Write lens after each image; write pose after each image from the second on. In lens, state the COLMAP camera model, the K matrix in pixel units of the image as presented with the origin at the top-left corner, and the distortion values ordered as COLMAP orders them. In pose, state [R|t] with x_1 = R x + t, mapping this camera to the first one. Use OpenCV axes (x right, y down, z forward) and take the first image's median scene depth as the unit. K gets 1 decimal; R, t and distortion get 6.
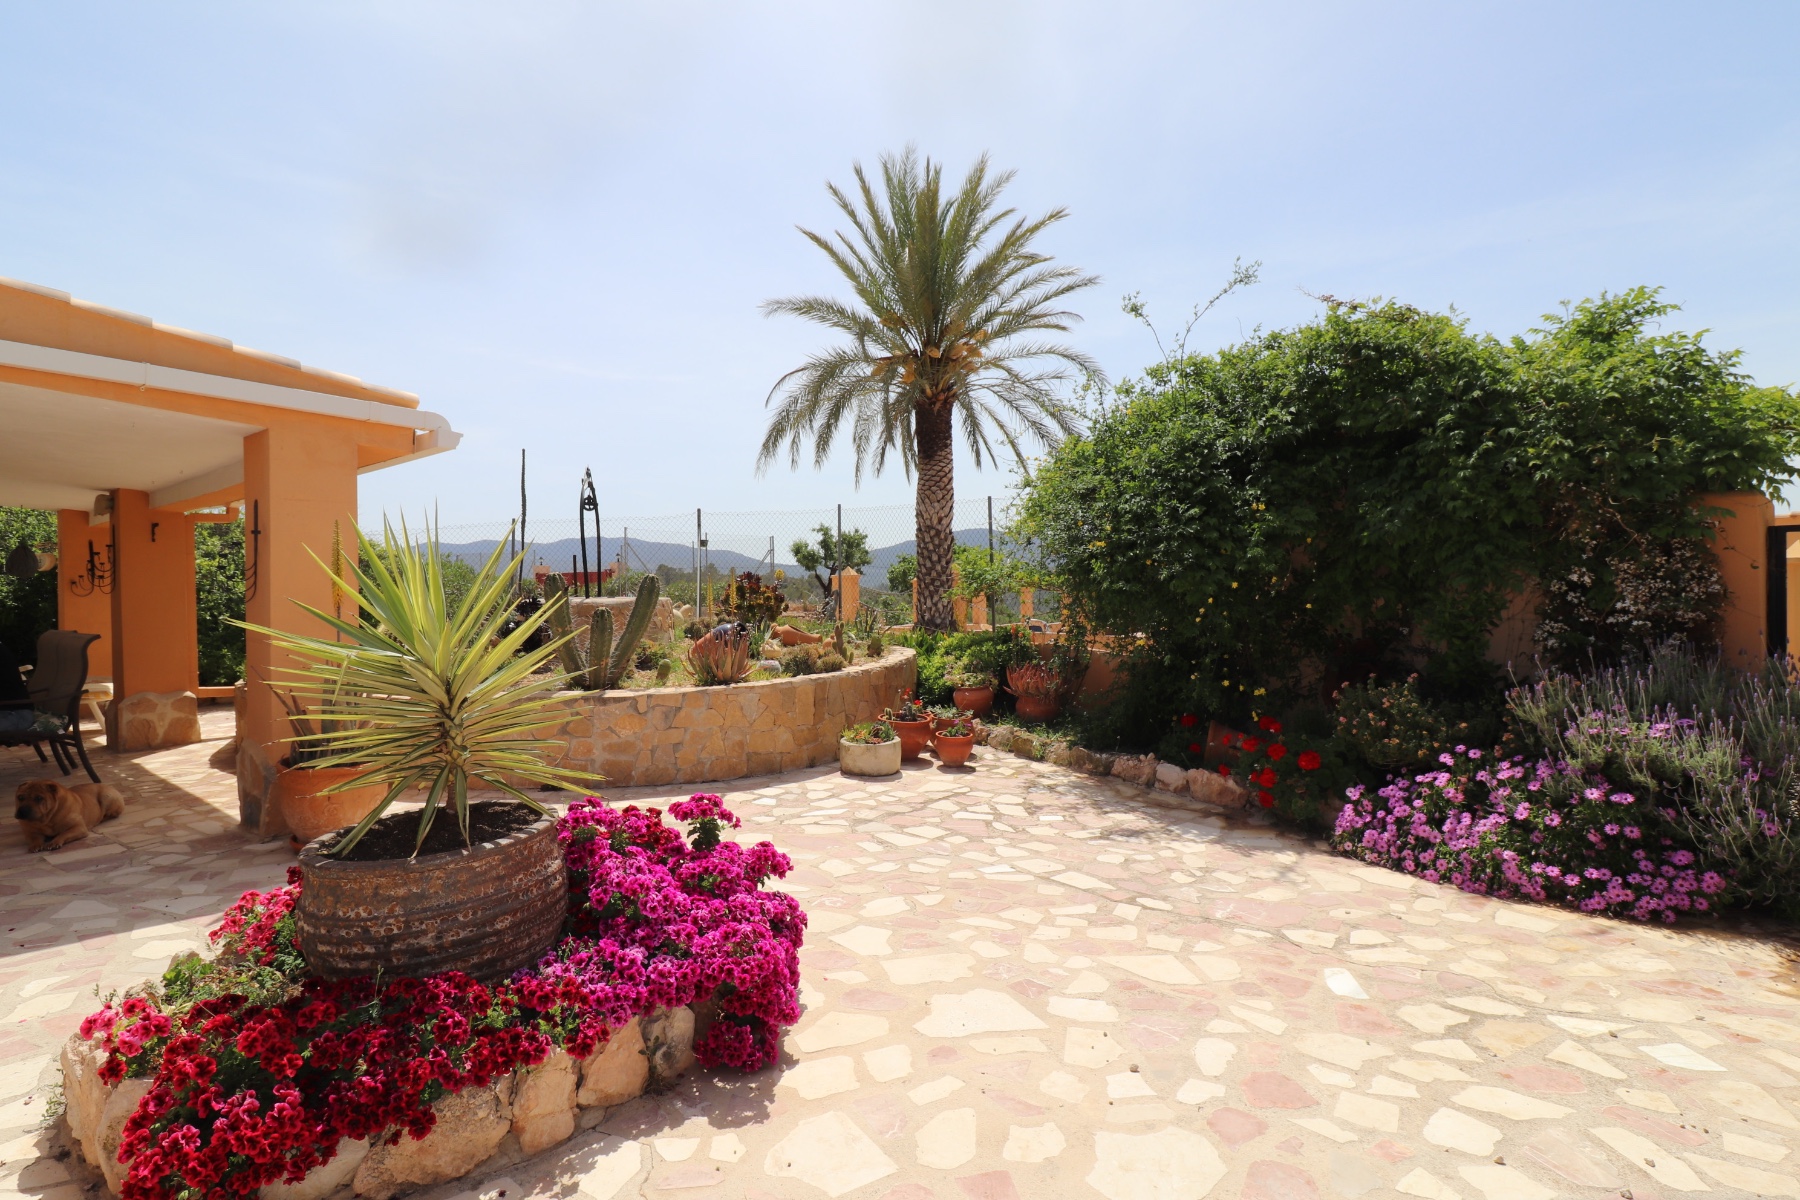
lens RADIAL K [[913.7, 0, 900.0], [0, 913.7, 600.0], [0, 0, 1]] dist [-0.002184, -0.000205]
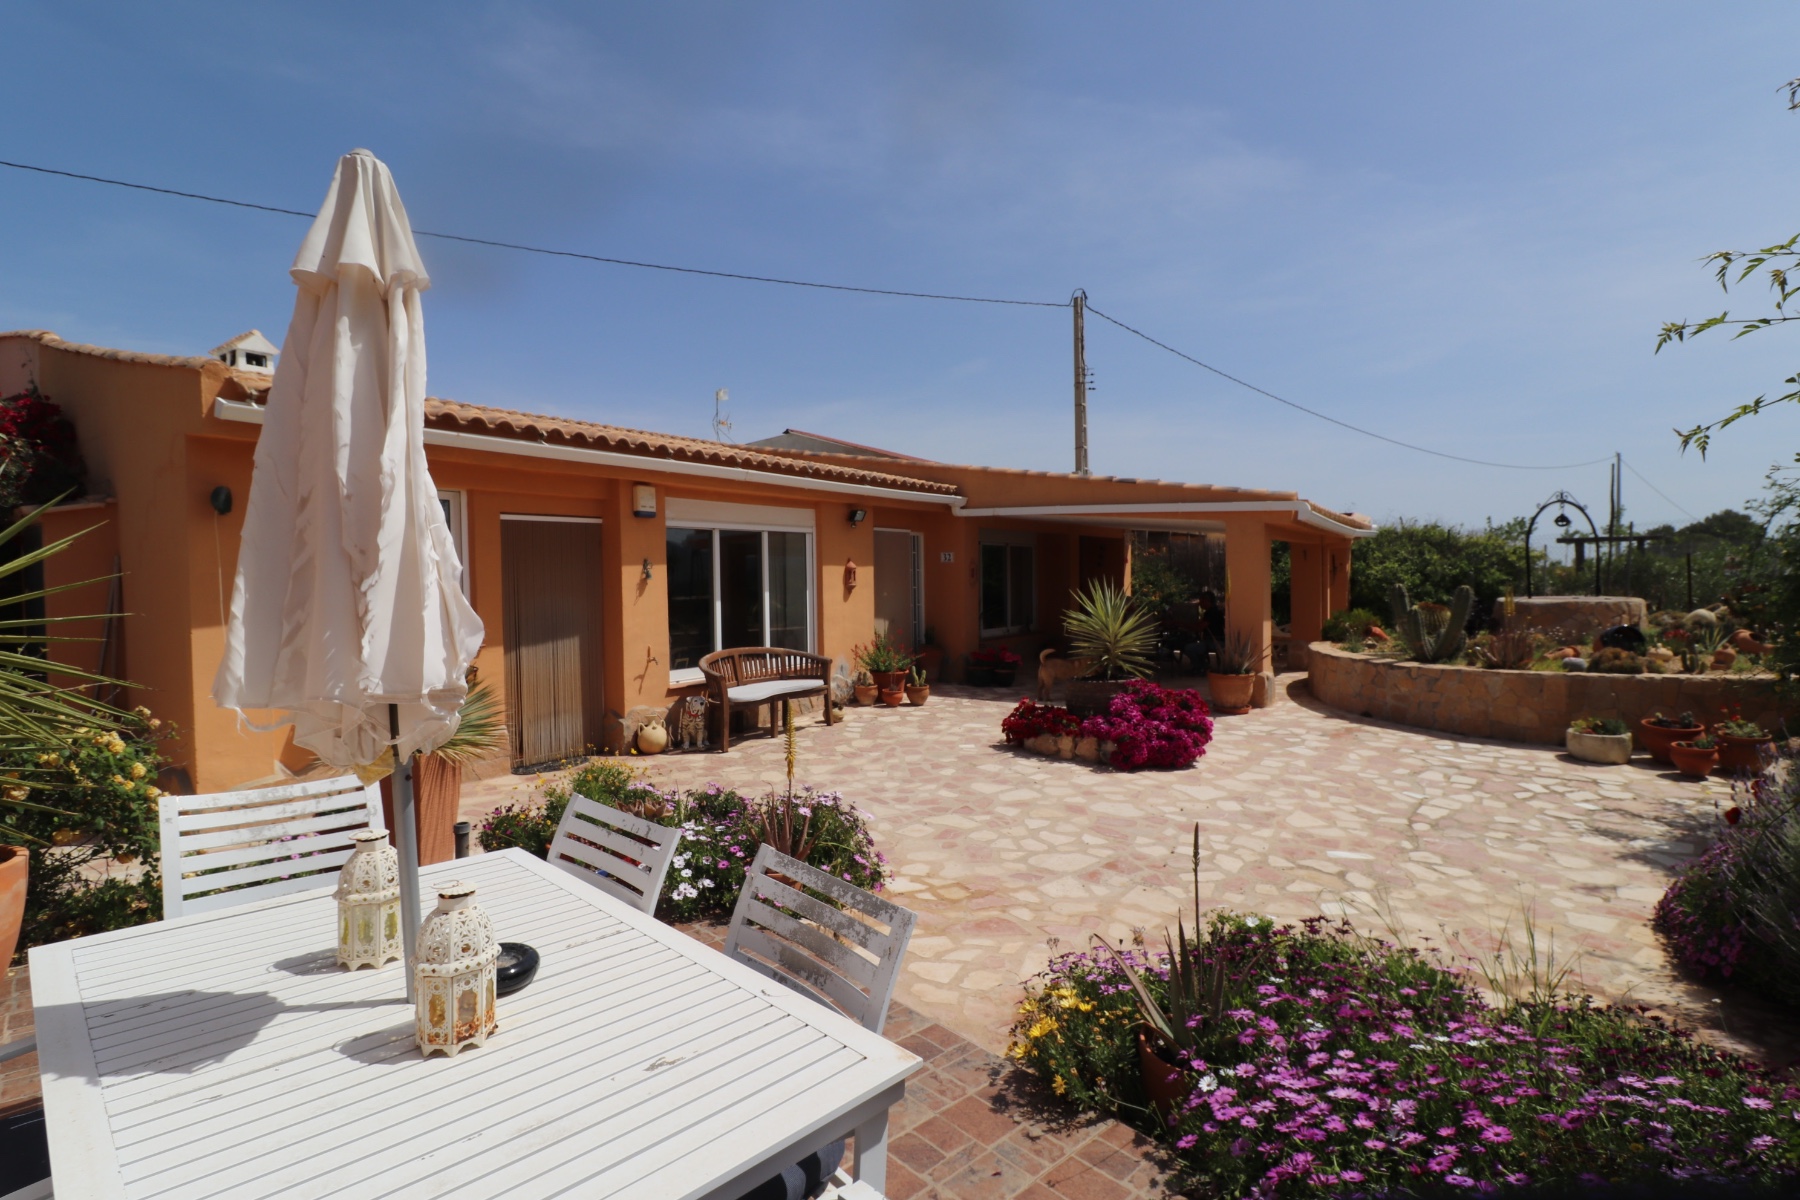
lens RADIAL K [[839.9, 0, 900.0], [0, 839.9, 600.0], [0, 0, 1]] dist [-0.001114, -0.012190]
pose [[0.086677, 0.040763, -0.995402, 1.031970], [-0.010707, 0.999143, 0.039984, -0.052945], [0.996179, 0.007192, 0.087039, 0.025941]]
